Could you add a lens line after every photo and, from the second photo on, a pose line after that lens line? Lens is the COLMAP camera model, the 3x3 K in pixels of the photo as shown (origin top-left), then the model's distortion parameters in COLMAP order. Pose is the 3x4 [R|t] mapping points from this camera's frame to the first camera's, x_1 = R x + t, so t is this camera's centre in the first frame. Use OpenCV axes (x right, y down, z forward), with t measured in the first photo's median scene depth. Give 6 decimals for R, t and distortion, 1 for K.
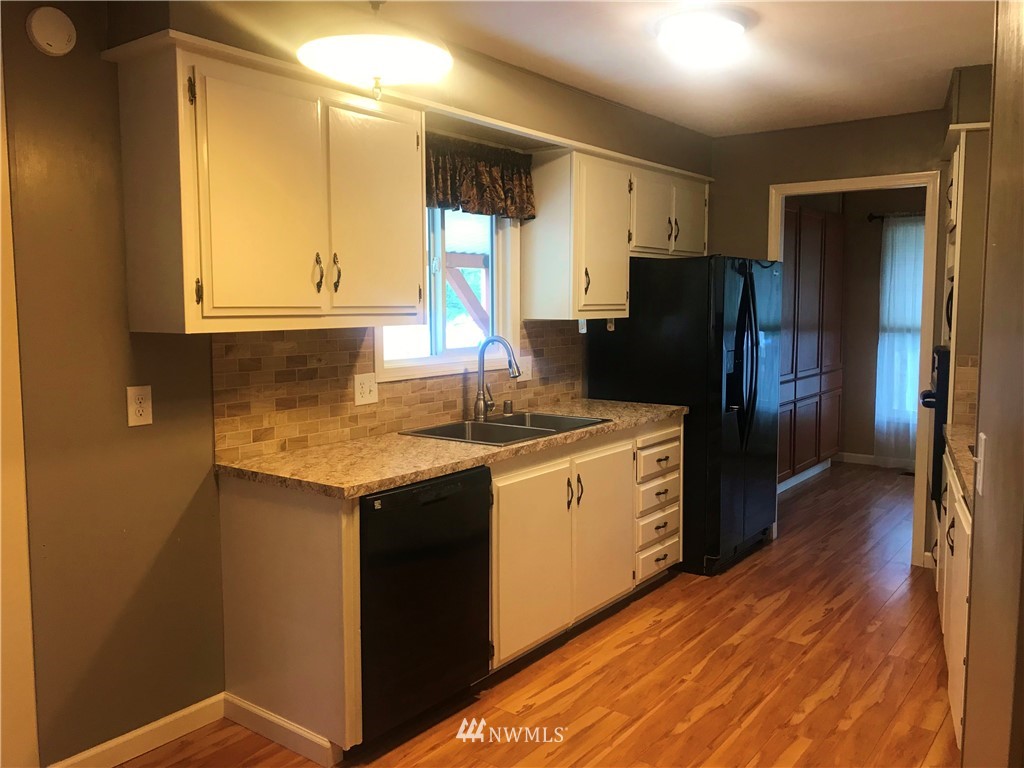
lens RADIAL K [[842.4, 0, 507.3], [0, 842.4, 375.2], [0, 0, 1]] dist [0.022066, -0.000845]
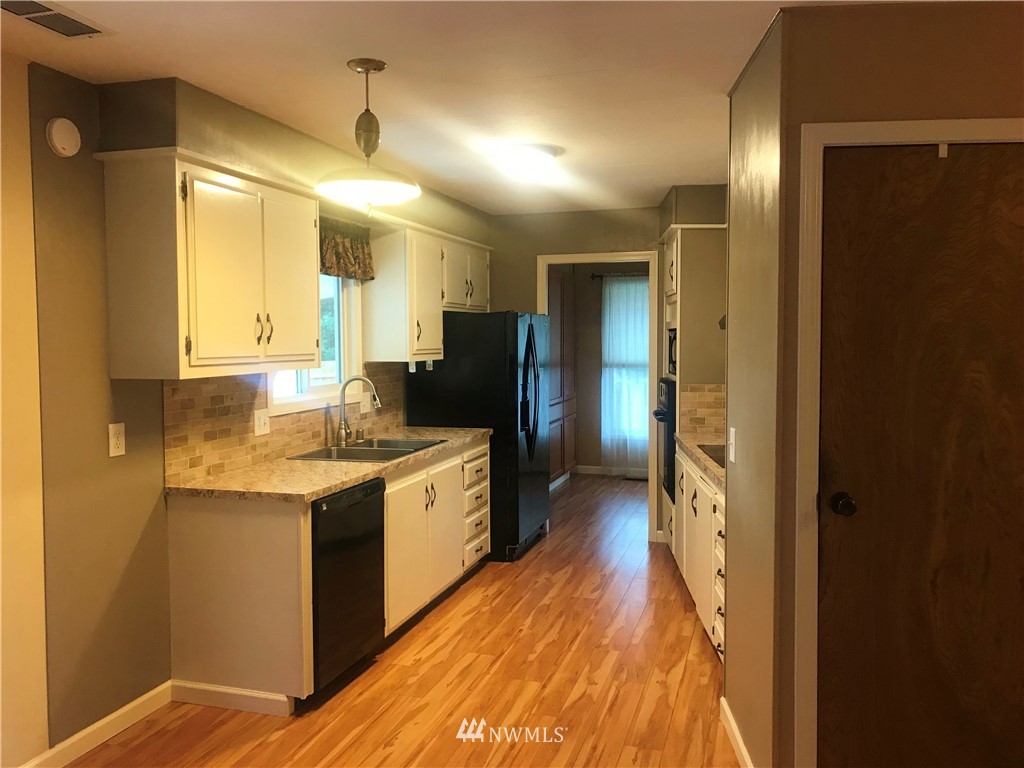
lens RADIAL K [[835.0, 0, 503.9], [0, 835.0, 380.4], [0, 0, 1]] dist [0.022887, -0.005802]
pose [[0.941388, -0.019808, 0.336744, -0.226228], [0.032228, 0.998989, -0.031334, 0.004906], [-0.335783, 0.040350, 0.941075, -0.226791]]
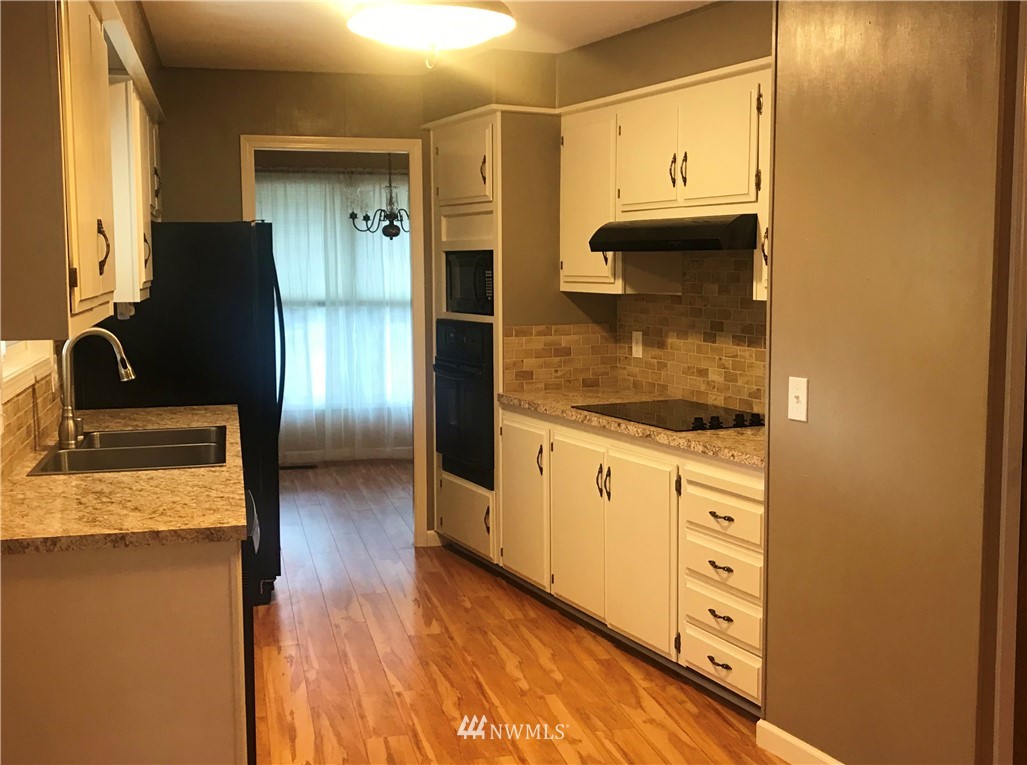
lens RADIAL K [[1175.2, 0, 513.5], [0, 1175.2, 382.5], [0, 0, 1]] dist [0.032557, 0.016933]
pose [[0.635518, -0.081861, 0.767734, -0.583438], [0.071548, 0.996329, 0.047010, -0.022144], [-0.768764, 0.025054, 0.639042, 0.070639]]
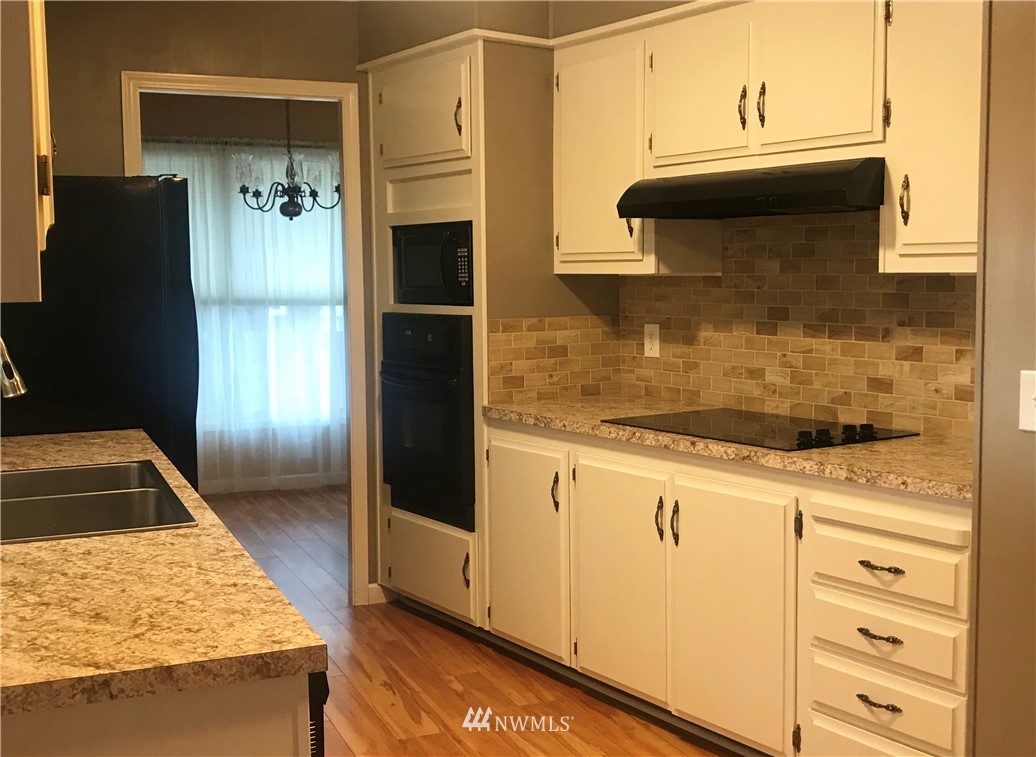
lens RADIAL K [[1219.1, 0, 518.0], [0, 1219.1, 378.5], [0, 0, 1]] dist [0.023501, -0.052175]
pose [[0.508086, -0.080958, 0.857493, -0.455483], [0.083693, 0.995502, 0.044397, -0.016555], [-0.857230, 0.049209, 0.512577, 0.391835]]
